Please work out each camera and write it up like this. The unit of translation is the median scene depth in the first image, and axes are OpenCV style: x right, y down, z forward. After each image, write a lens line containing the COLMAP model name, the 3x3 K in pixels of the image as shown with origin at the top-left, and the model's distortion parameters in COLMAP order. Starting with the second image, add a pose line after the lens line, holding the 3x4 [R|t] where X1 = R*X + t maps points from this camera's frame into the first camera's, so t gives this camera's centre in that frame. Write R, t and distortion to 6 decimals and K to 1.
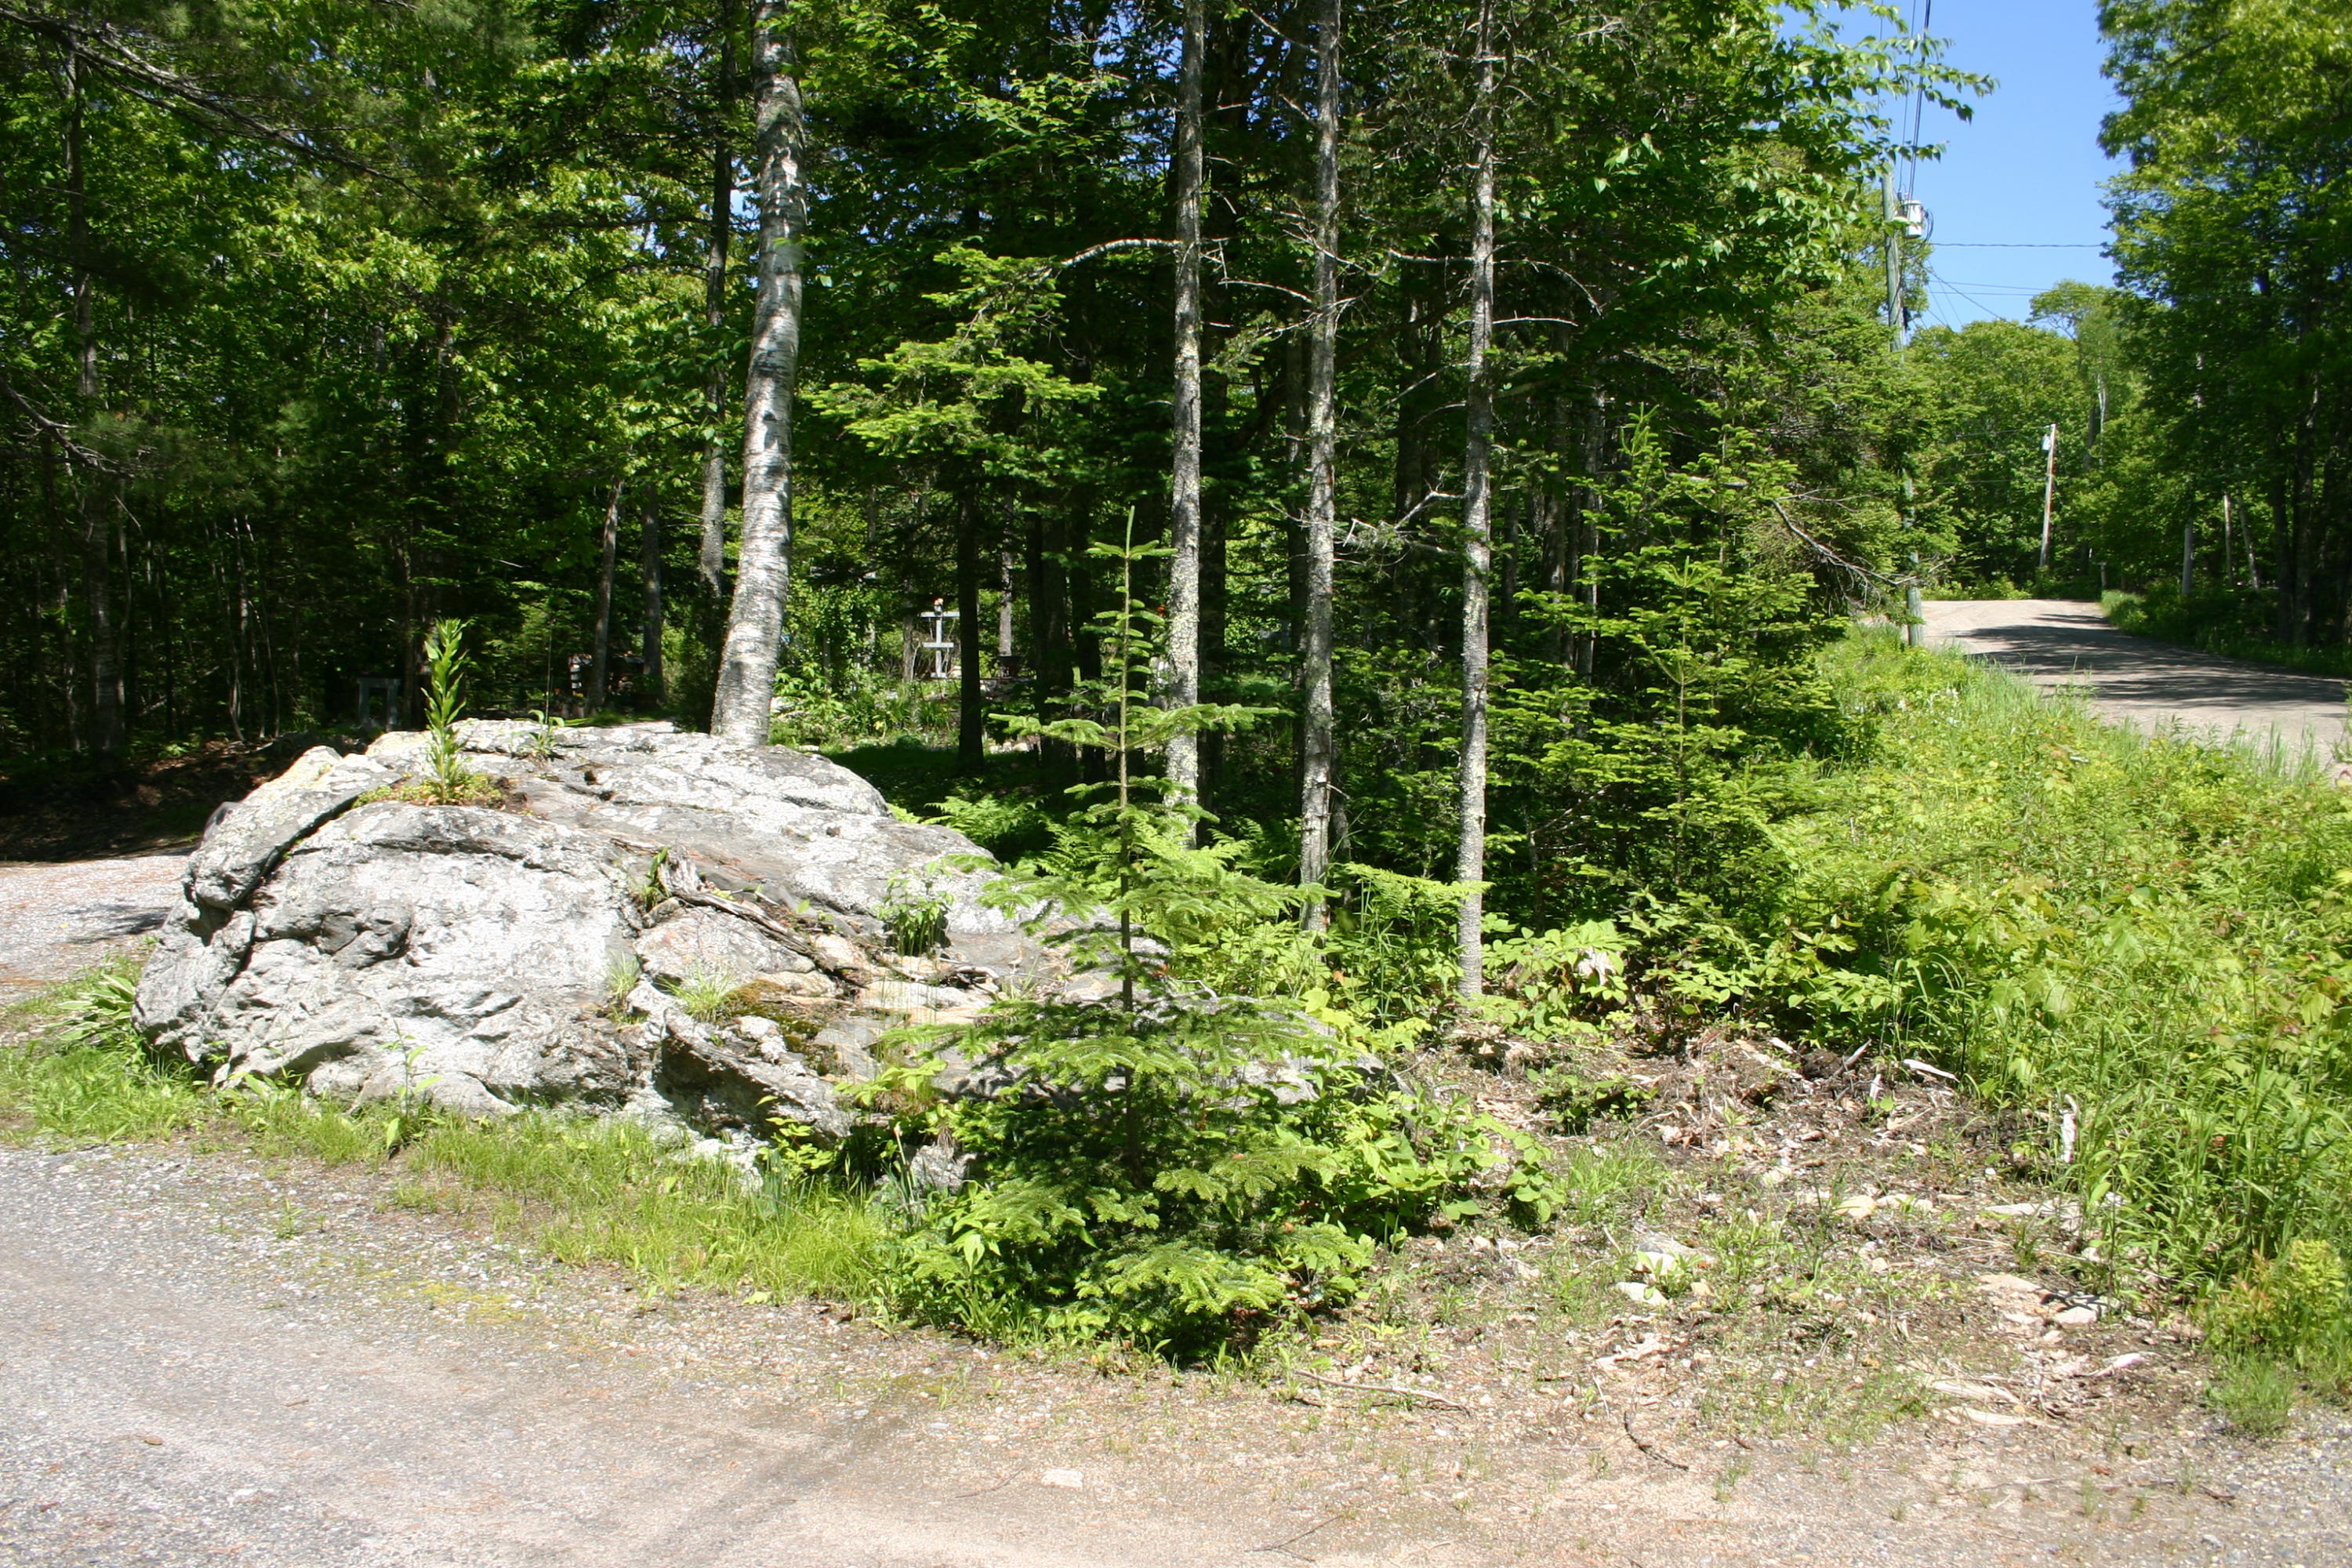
lens RADIAL K [[1911.0, 0, 1178.8], [0, 1911.0, 806.9], [0, 0, 1]] dist [-0.154010, 0.126521]
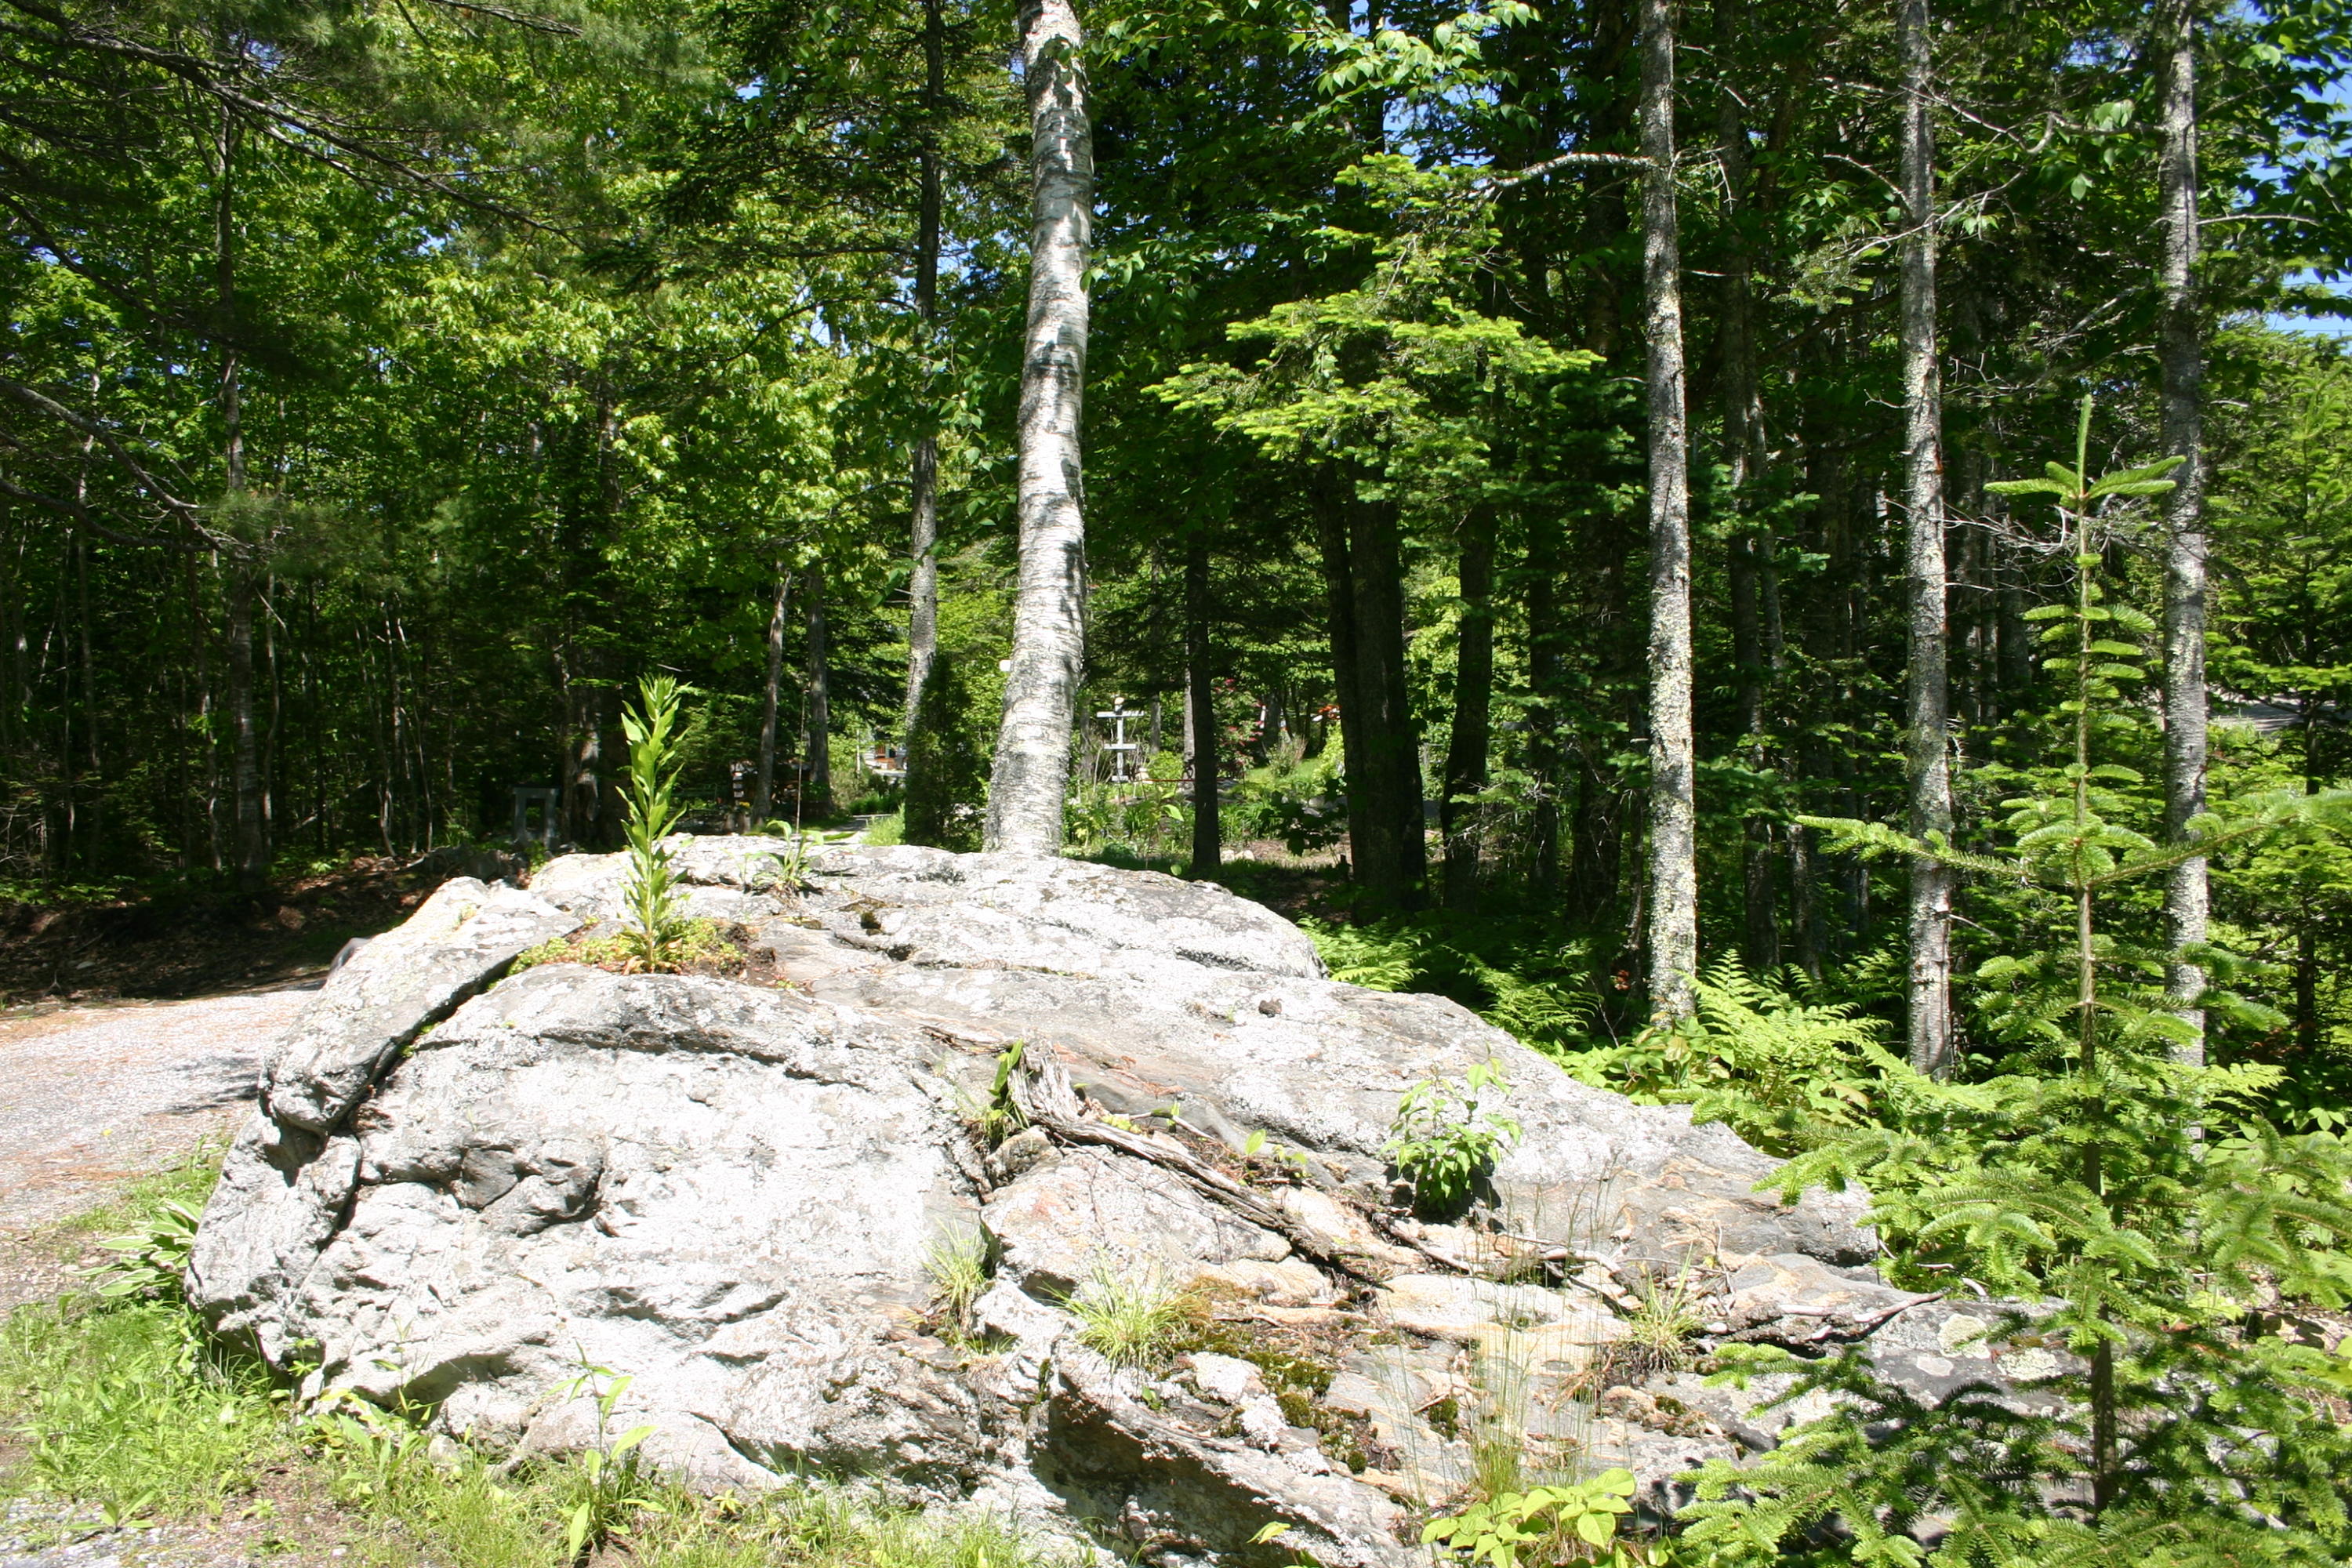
lens RADIAL K [[1911.0, 0, 1193.2], [0, 1911.0, 807.6], [0, 0, 1]] dist [-0.154010, 0.126521]
pose [[0.997647, -0.015673, -0.066750, -0.159406], [0.012067, 0.998463, -0.054084, -0.018876], [0.067495, 0.053151, 0.996303, 0.357414]]
